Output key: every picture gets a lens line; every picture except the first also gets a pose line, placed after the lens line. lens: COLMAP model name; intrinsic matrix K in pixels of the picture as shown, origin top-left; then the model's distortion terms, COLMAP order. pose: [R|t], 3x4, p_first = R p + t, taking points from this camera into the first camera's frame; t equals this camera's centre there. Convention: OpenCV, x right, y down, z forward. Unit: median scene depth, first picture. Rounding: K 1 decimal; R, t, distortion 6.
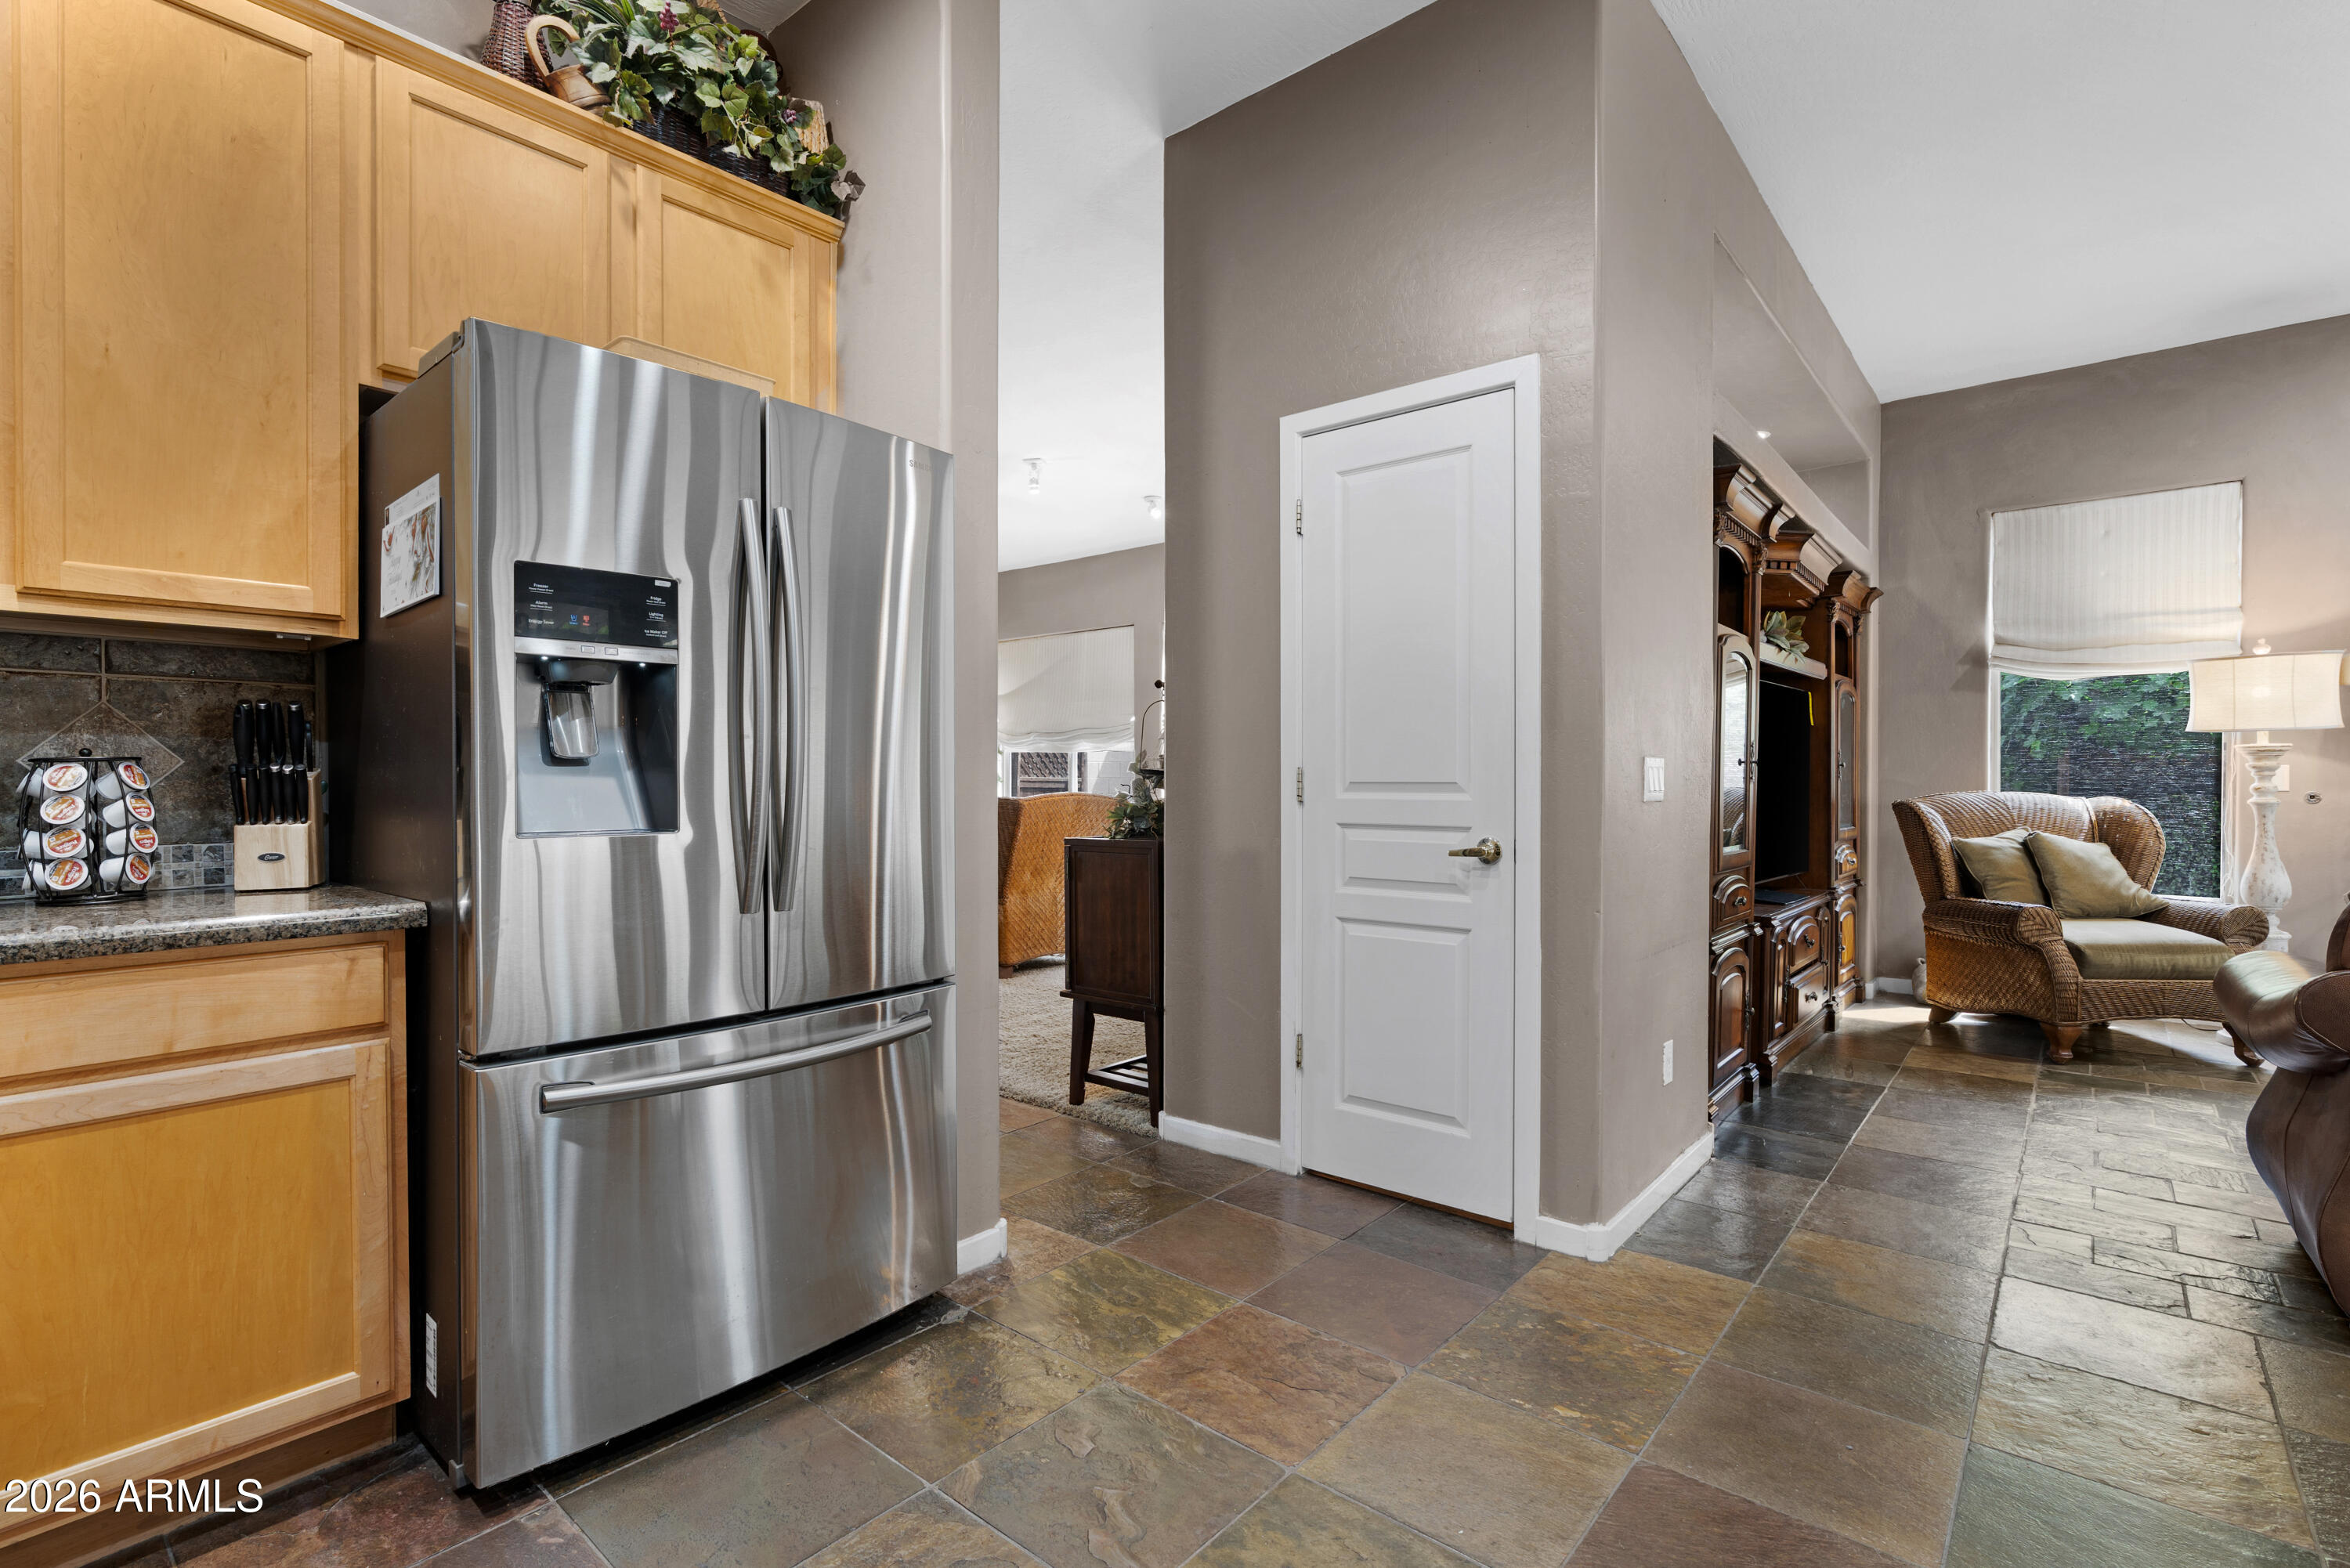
lens RADIAL K [[1073.0, 0, 1158.5], [0, 1073.0, 800.5], [0, 0, 1]] dist [-0.000618, 0.000607]
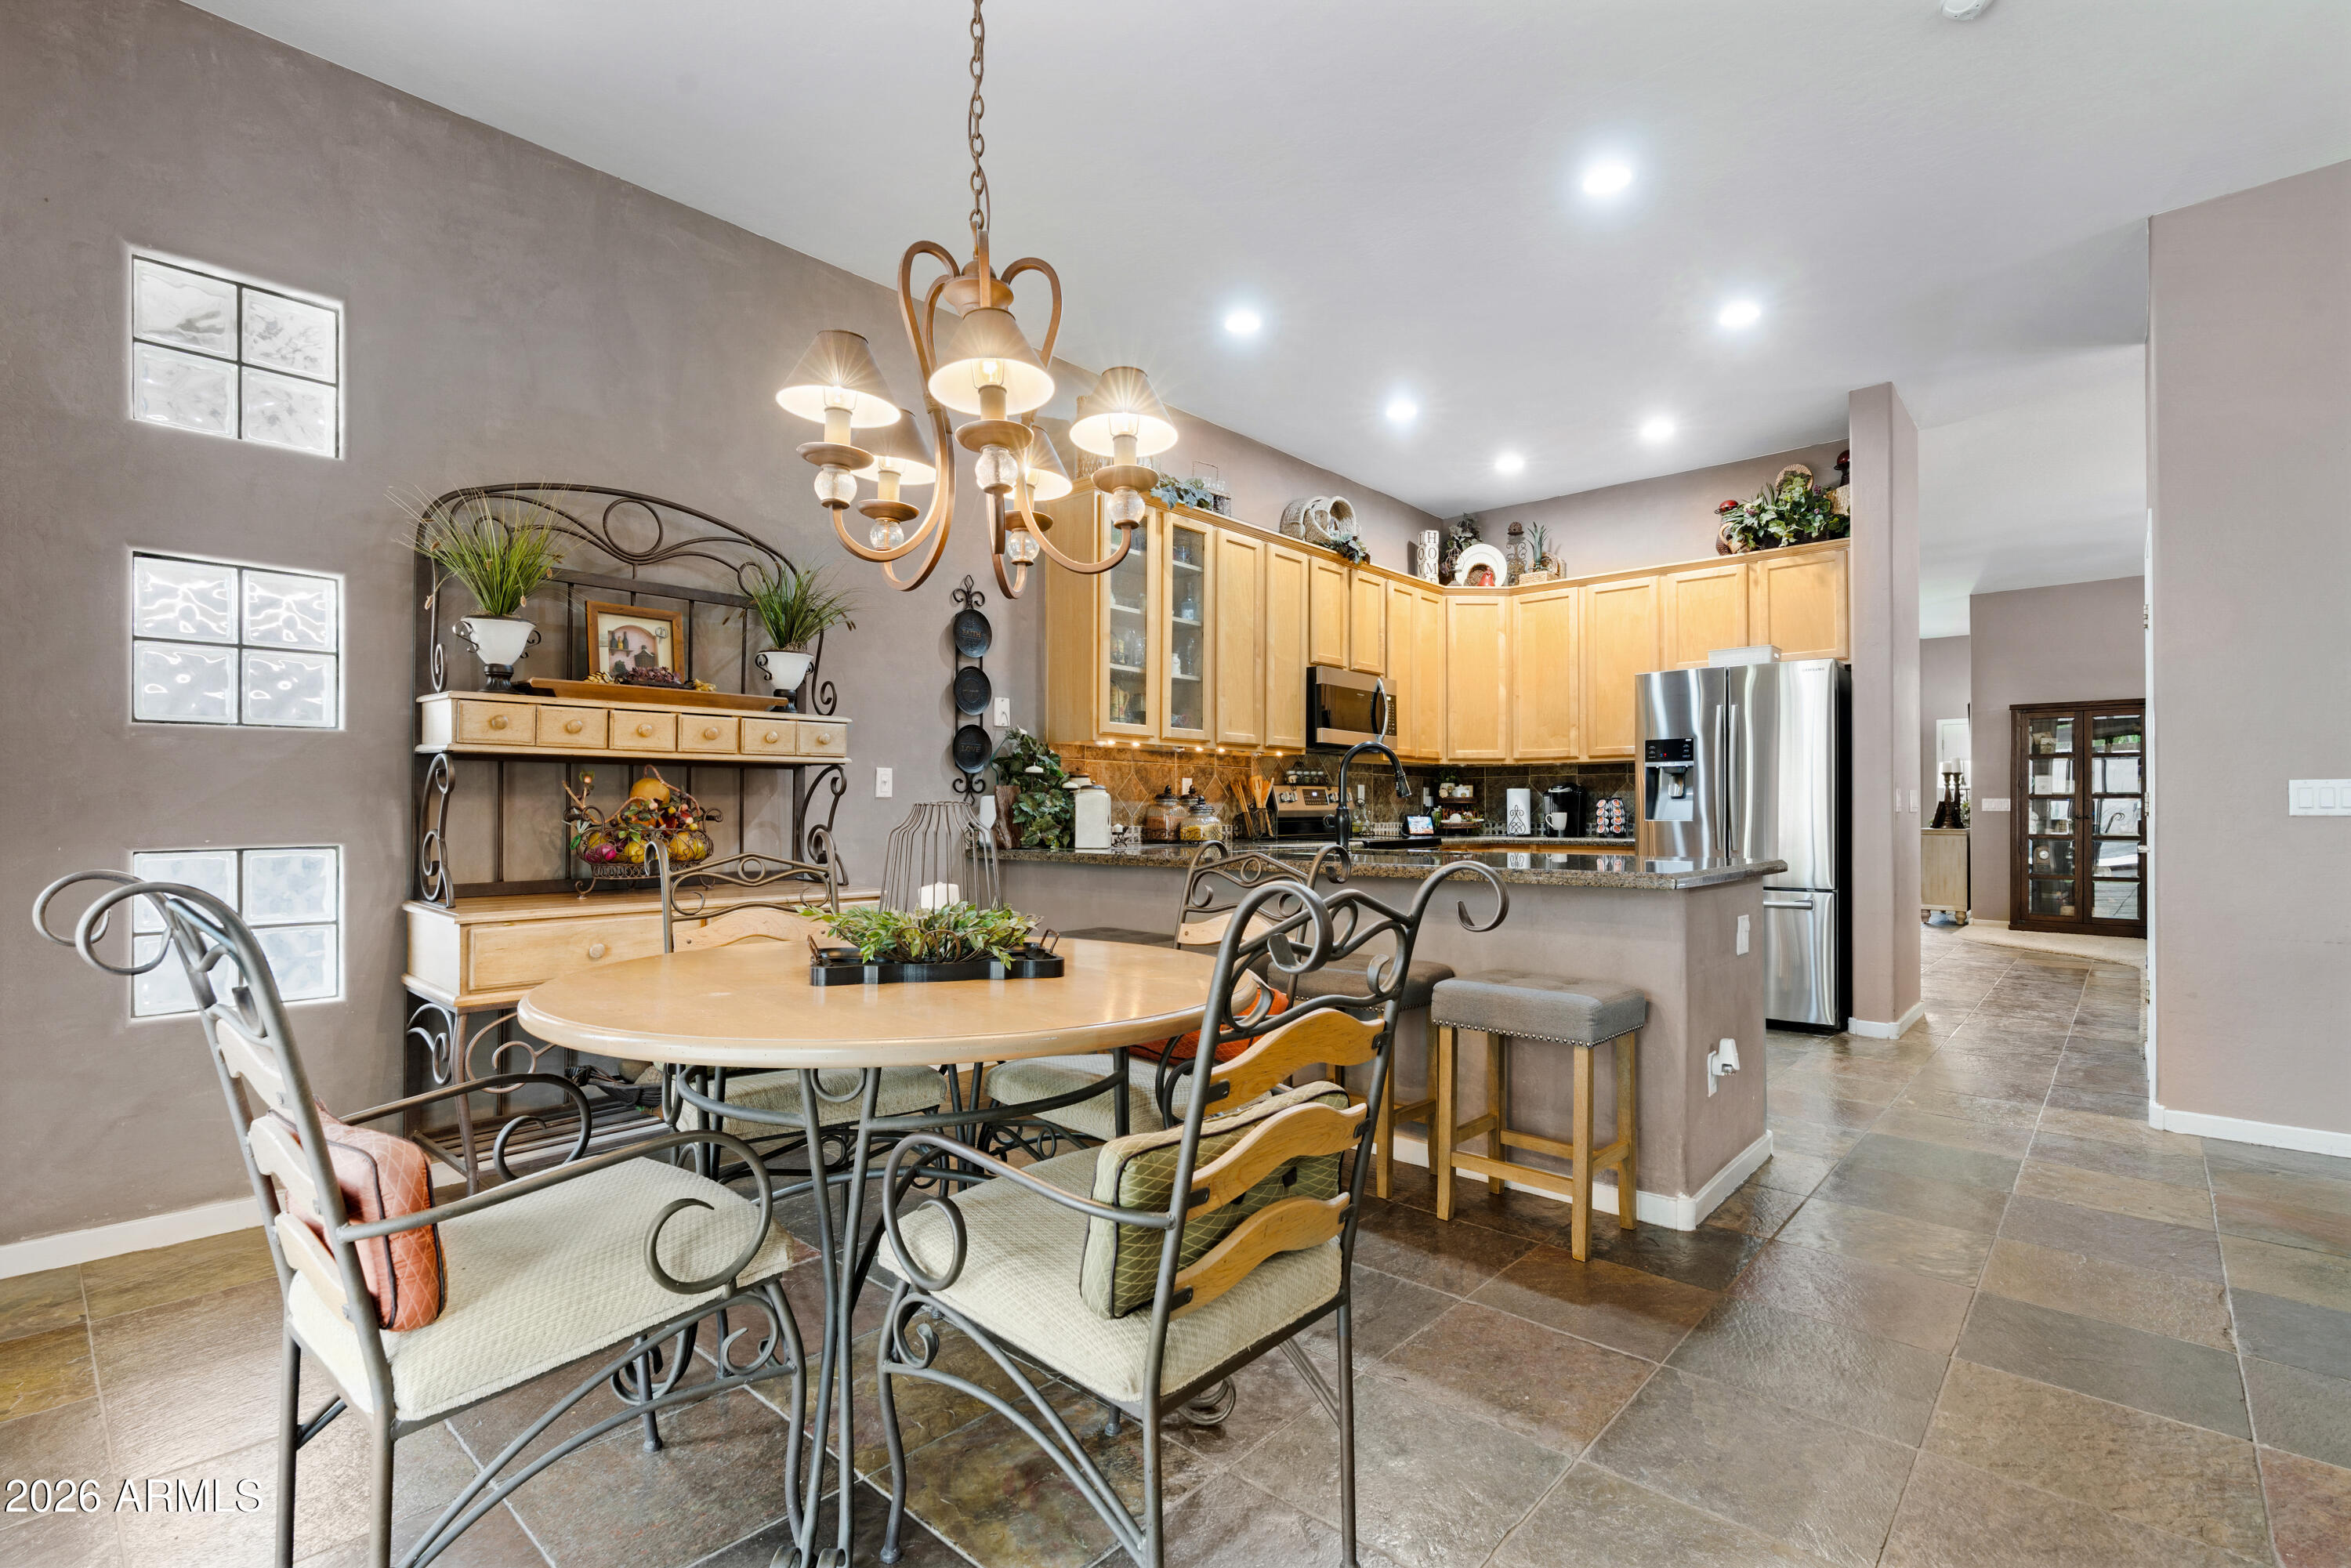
lens RADIAL K [[1073.5, 0, 1159.0], [0, 1073.5, 800.5], [0, 0, 1]] dist [-0.000618, 0.000607]
pose [[-0.038314, -0.008923, -0.999226, 1.923917], [-0.012544, 0.999886, -0.008448, 0.013771], [0.999187, 0.012211, -0.038421, -0.291115]]
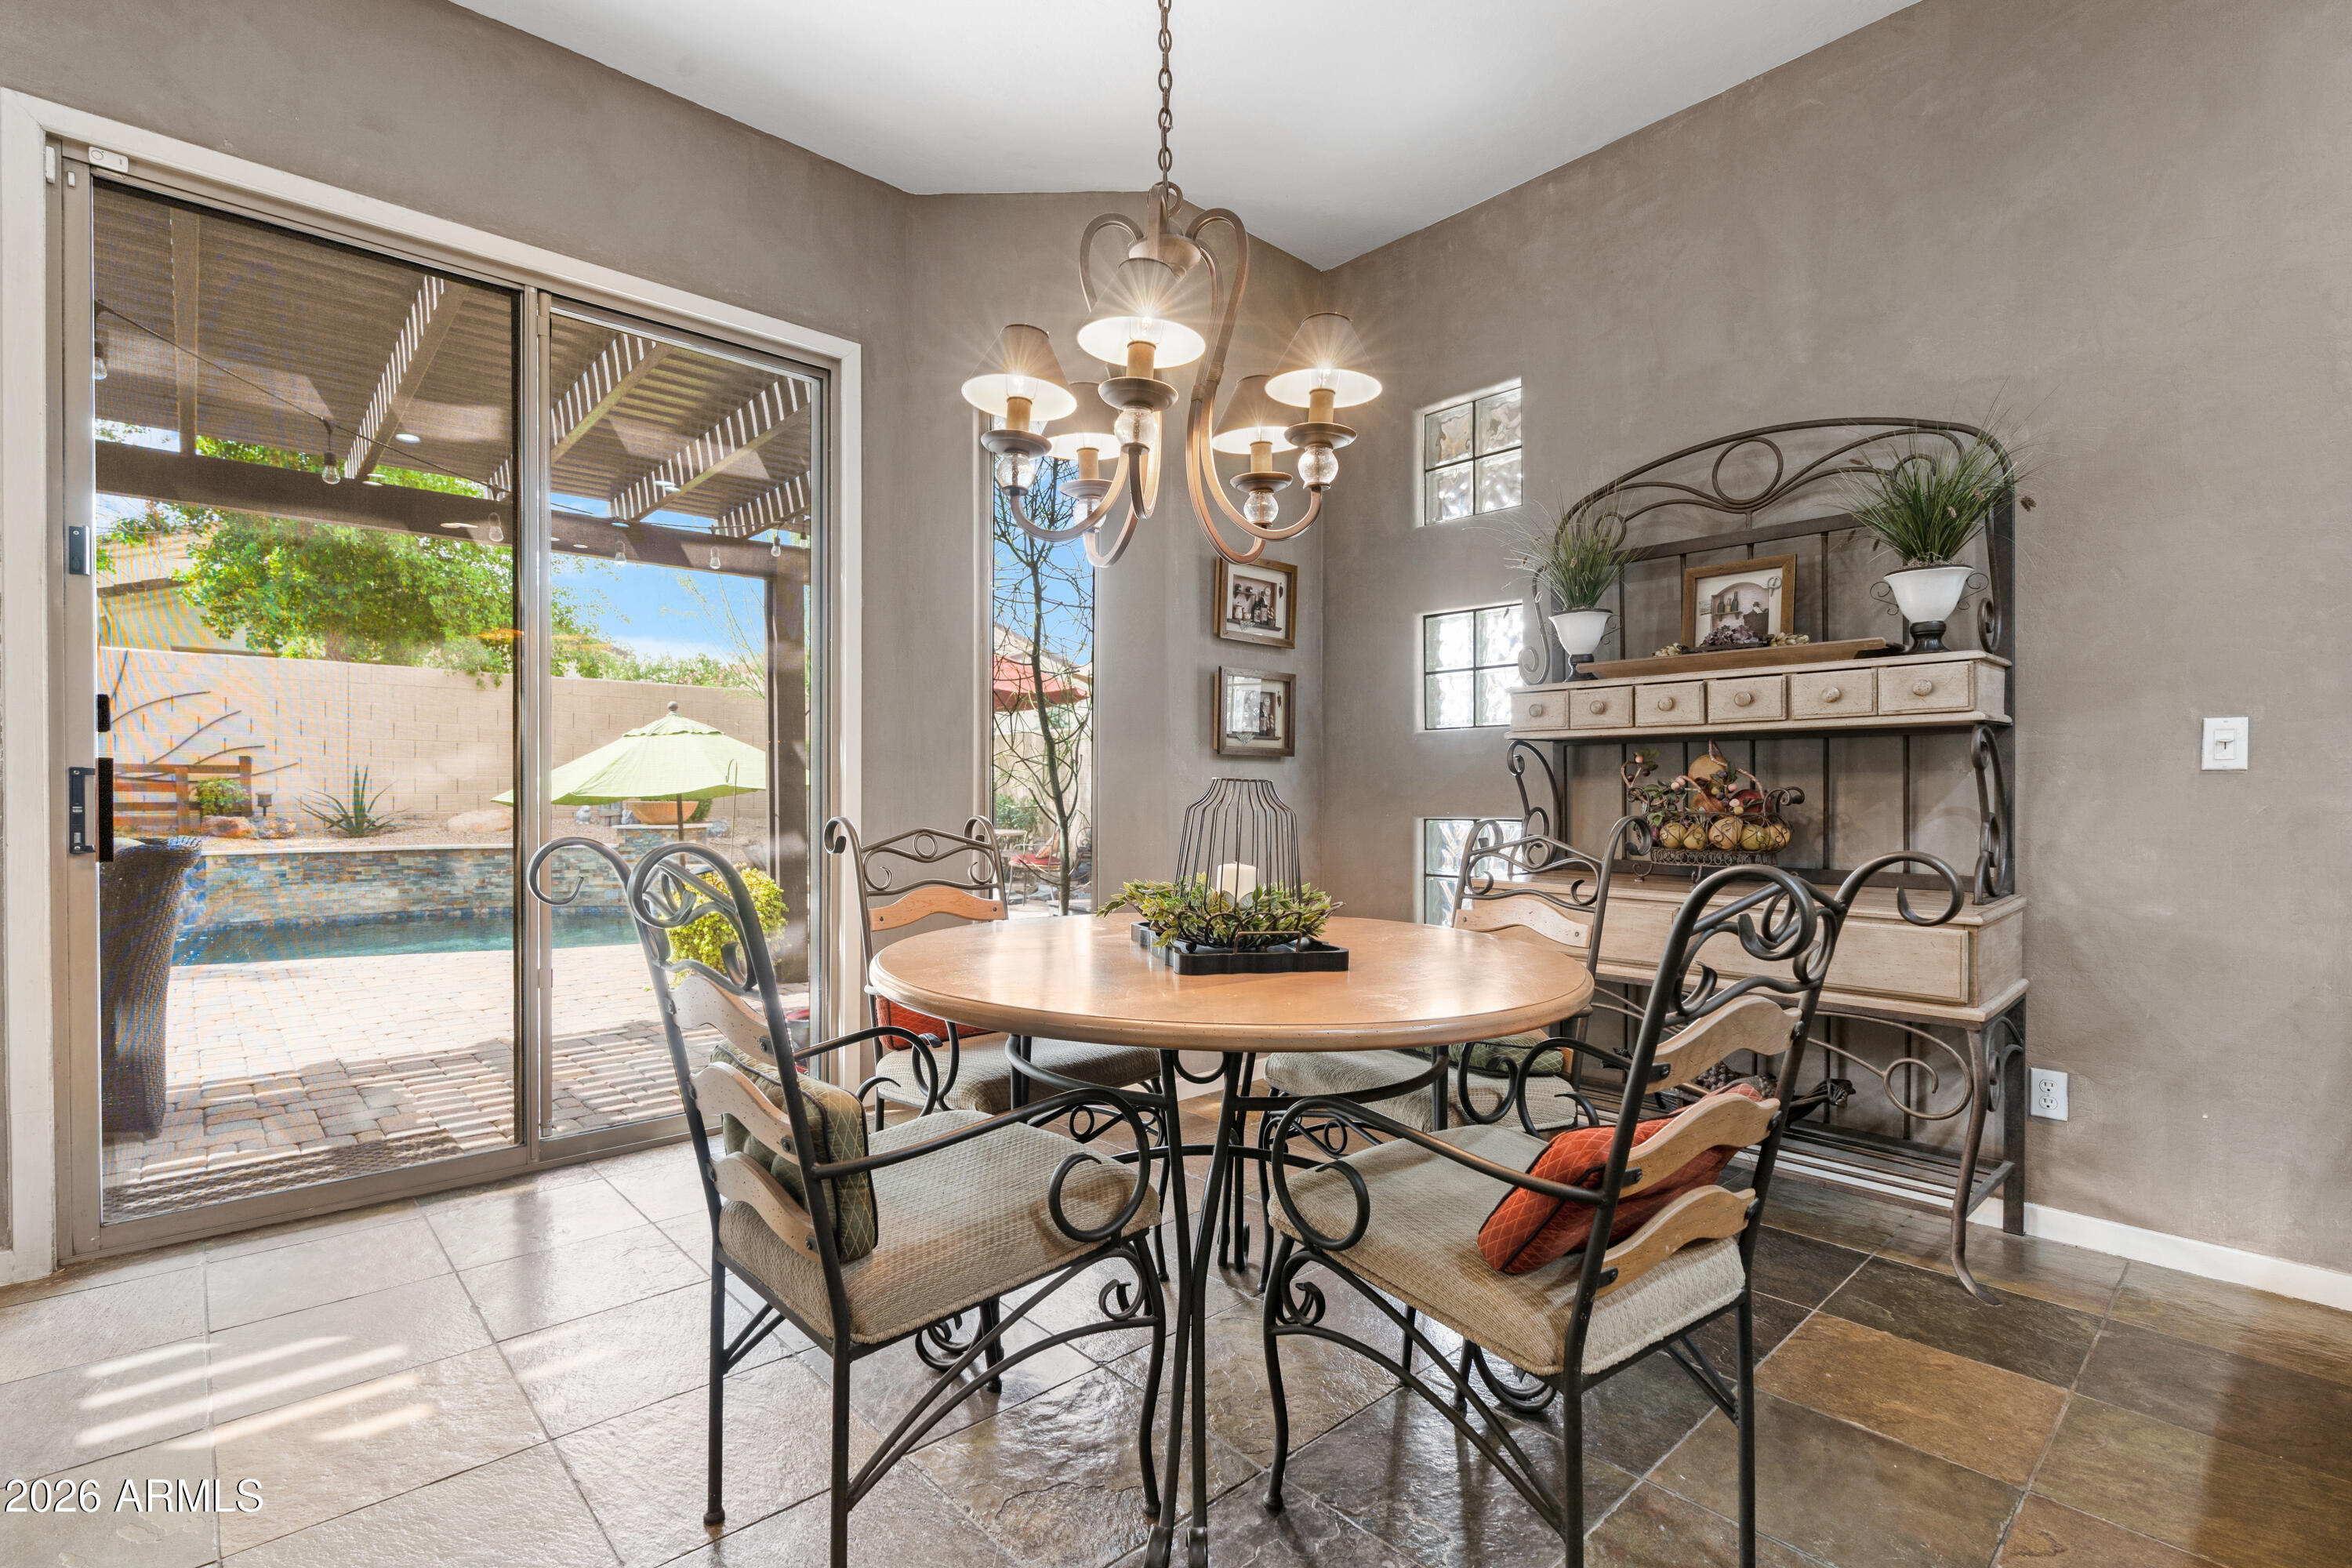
lens RADIAL K [[1074.0, 0, 1159.5], [0, 1074.0, 800.5], [0, 0, 1]] dist [-0.000618, 0.000607]
pose [[-0.993126, -0.004195, 0.116974, 1.084679], [-0.002070, 0.999831, 0.018279, 0.012775], [-0.117031, 0.017911, -0.992967, 0.274418]]
